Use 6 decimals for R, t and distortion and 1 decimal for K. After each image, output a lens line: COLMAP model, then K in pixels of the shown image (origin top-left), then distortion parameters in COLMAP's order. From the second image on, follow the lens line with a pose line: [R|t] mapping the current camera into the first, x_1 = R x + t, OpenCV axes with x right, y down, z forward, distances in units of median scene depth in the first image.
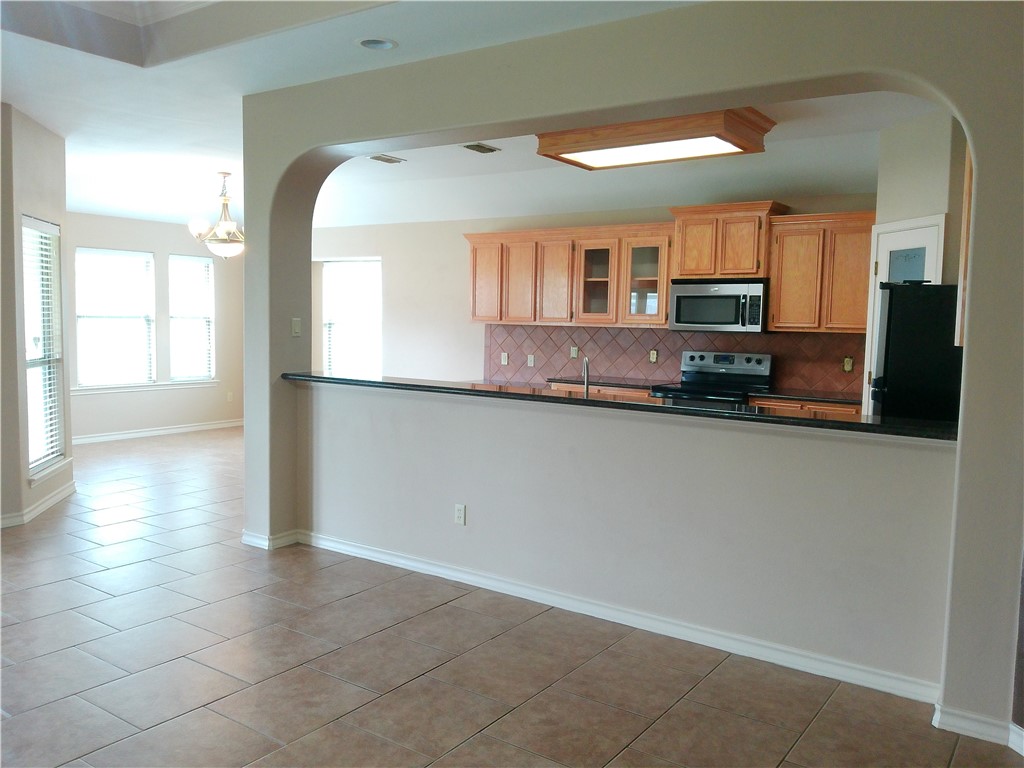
lens RADIAL K [[837.4, 0, 506.5], [0, 837.4, 382.6], [0, 0, 1]] dist [0.139950, -0.299706]
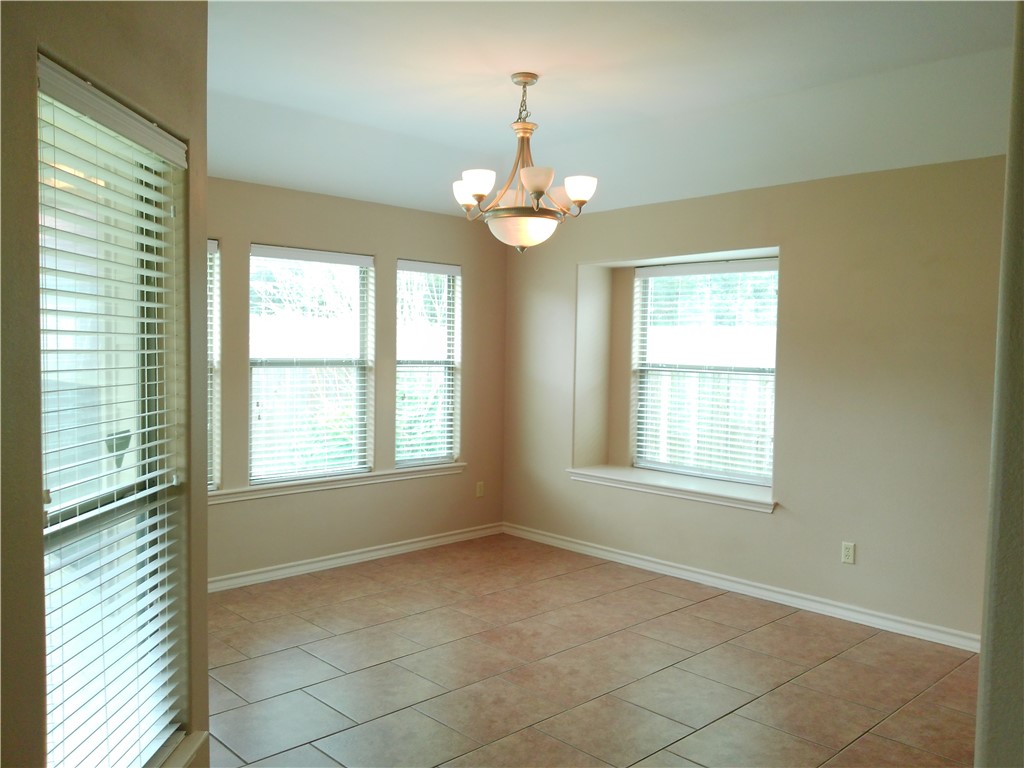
lens RADIAL K [[837.4, 0, 506.5], [0, 837.4, 382.6], [0, 0, 1]] dist [0.139950, -0.299706]
pose [[0.980670, 0.003191, -0.195641, -0.299789], [-0.010835, 0.999218, -0.038014, -0.060596], [0.195367, 0.039399, 0.979939, 0.637668]]
